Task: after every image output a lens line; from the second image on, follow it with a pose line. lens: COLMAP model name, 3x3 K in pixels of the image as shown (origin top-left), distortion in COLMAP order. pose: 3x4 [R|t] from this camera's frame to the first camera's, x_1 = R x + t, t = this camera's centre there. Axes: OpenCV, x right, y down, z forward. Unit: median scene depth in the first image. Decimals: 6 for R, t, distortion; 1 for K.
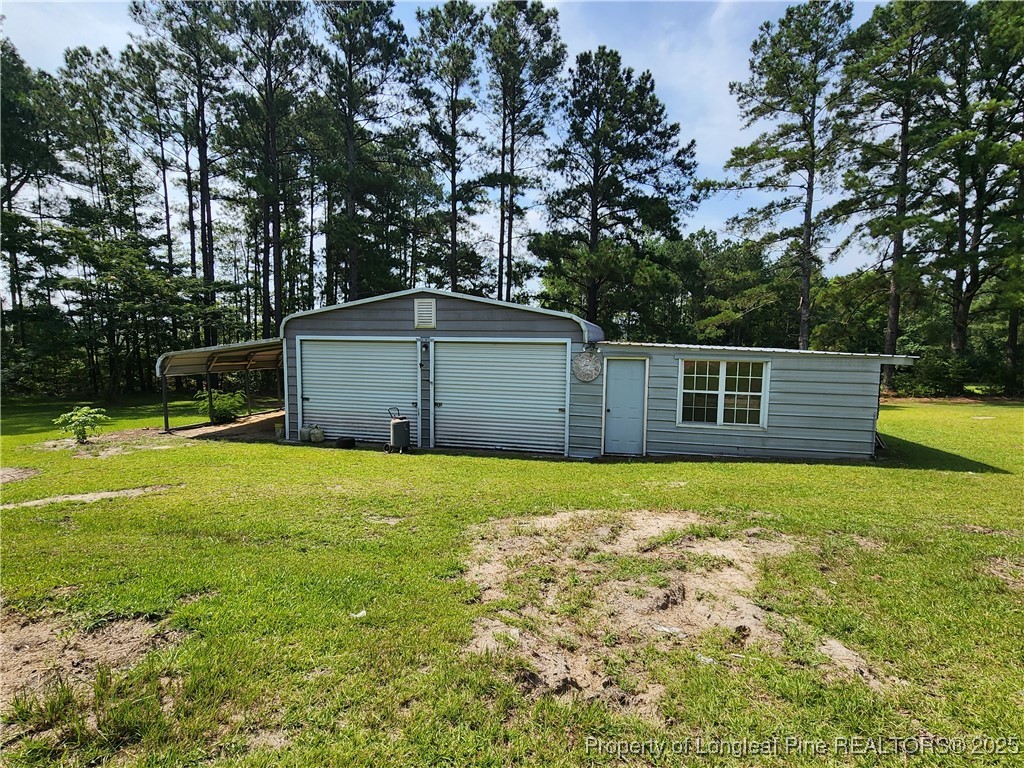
lens RADIAL K [[513.5, 0, 512.0], [0, 513.5, 384.0], [0, 0, 1]] dist [0.001457, 0.000485]
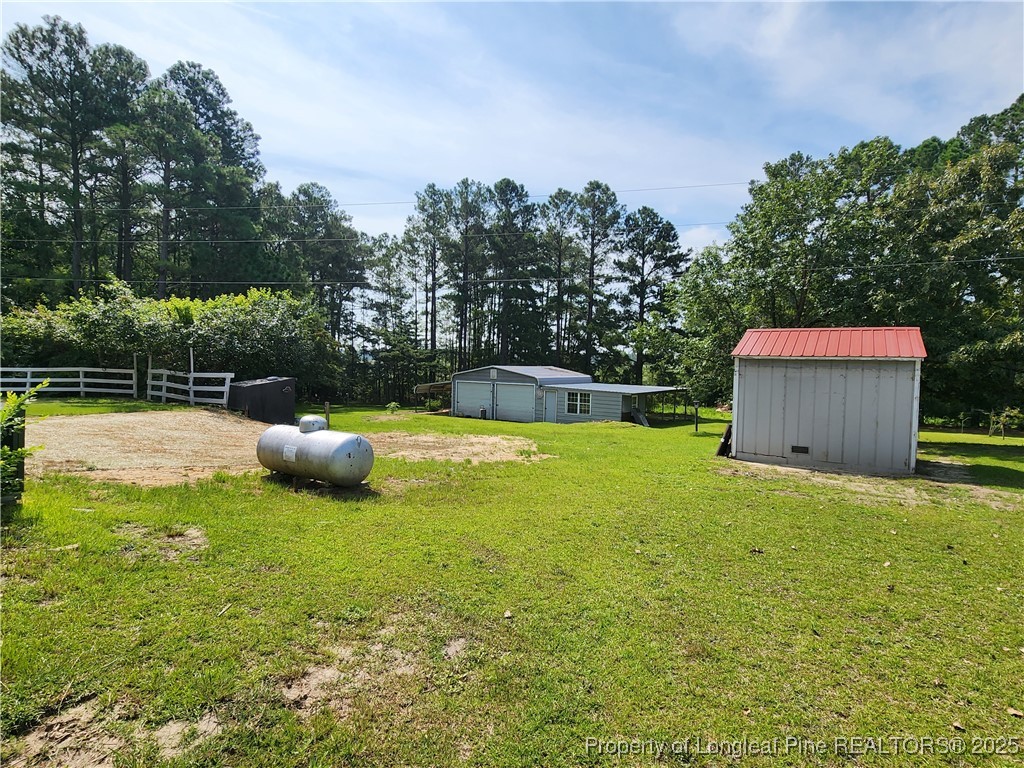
lens RADIAL K [[513.5, 0, 512.0], [0, 513.5, 384.0], [0, 0, 1]] dist [0.001457, 0.000485]
pose [[0.929192, 0.023676, -0.368838, 0.738757], [-0.044689, 0.997821, -0.048532, 0.043420], [0.366886, 0.061578, 0.928226, -1.240062]]
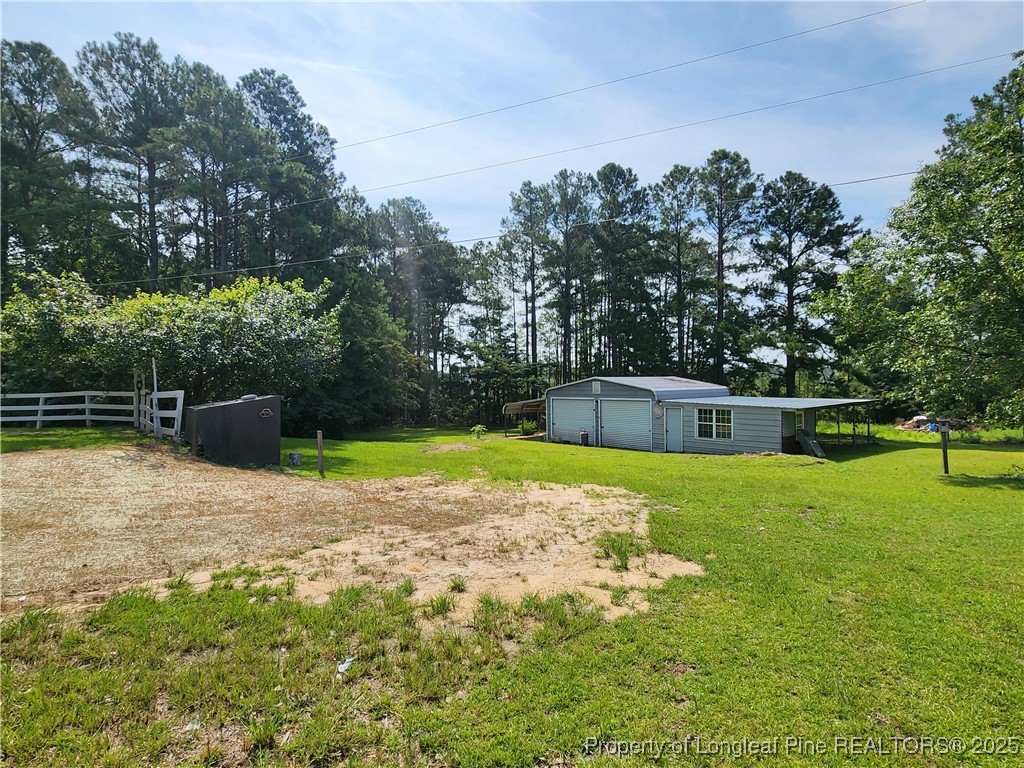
lens RADIAL K [[513.5, 0, 512.0], [0, 513.5, 384.0], [0, 0, 1]] dist [0.001457, 0.000485]
pose [[0.821917, -0.018482, -0.569307, 0.604666], [-0.031322, 0.996495, -0.077570, 0.028094], [0.568745, 0.081588, 0.818458, -0.810715]]
